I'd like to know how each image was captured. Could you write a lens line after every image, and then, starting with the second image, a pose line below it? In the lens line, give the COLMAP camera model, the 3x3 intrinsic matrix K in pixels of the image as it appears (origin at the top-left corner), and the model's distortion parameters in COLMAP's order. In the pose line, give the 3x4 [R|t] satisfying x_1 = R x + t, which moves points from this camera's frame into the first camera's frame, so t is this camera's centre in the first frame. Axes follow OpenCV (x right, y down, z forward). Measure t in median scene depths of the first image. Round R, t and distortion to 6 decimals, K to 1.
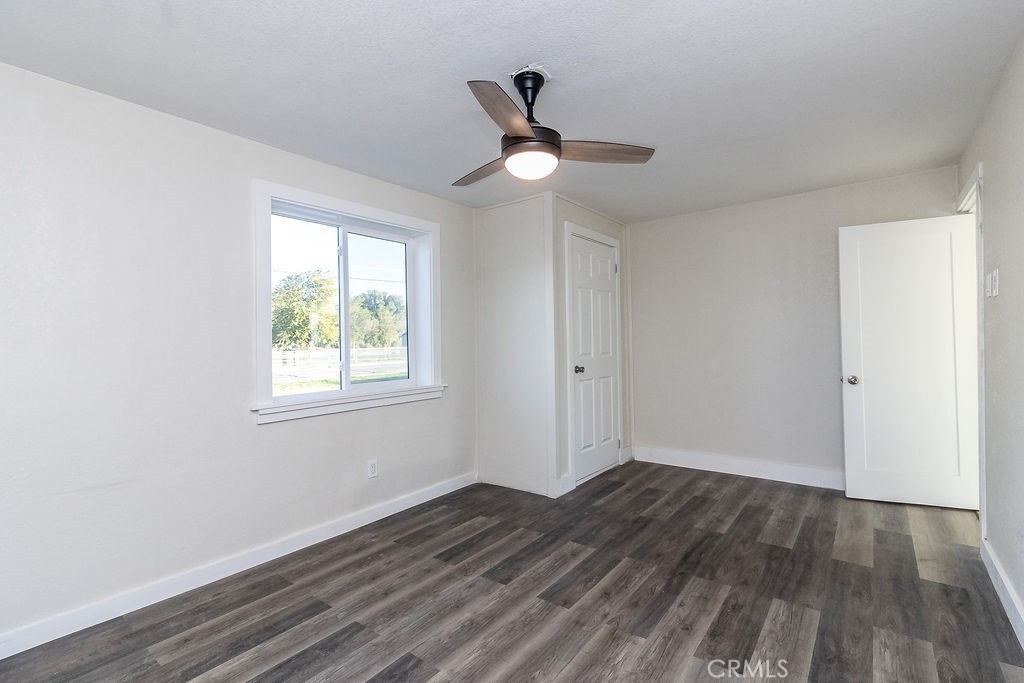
lens RADIAL K [[489.8, 0, 504.8], [0, 489.8, 334.2], [0, 0, 1]] dist [0.001074, 0.000420]
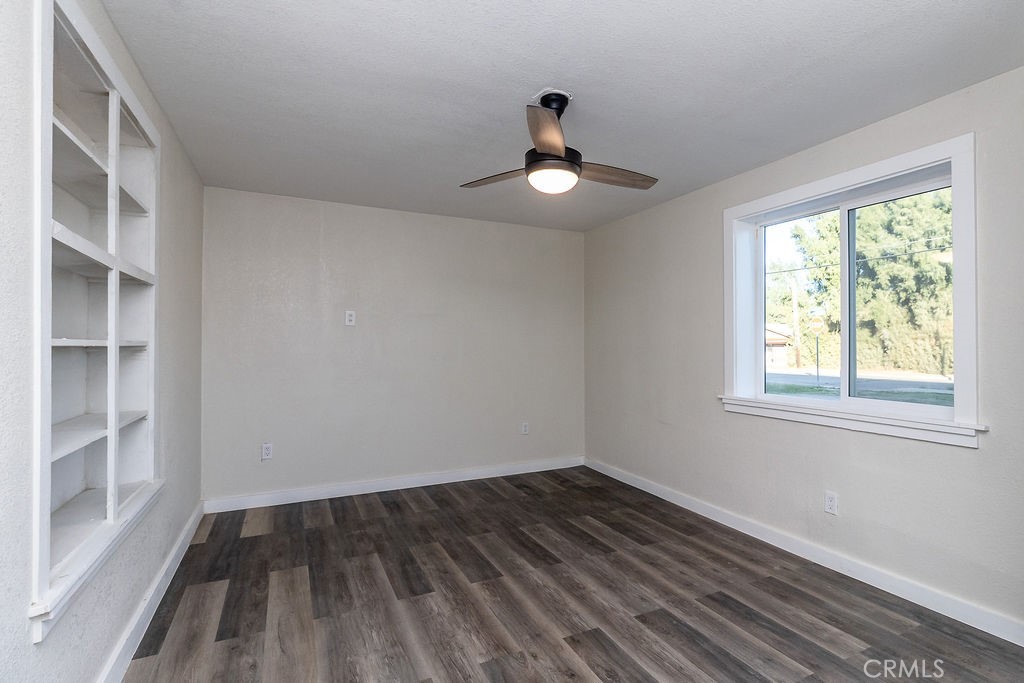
lens RADIAL K [[489.8, 0, 504.8], [0, 489.8, 334.2], [0, 0, 1]] dist [0.001074, 0.000420]
pose [[-0.487480, -0.004224, -0.873124, 0.853064], [0.015412, 0.999791, -0.013441, 0.017228], [0.872998, -0.020009, -0.487313, 1.201283]]
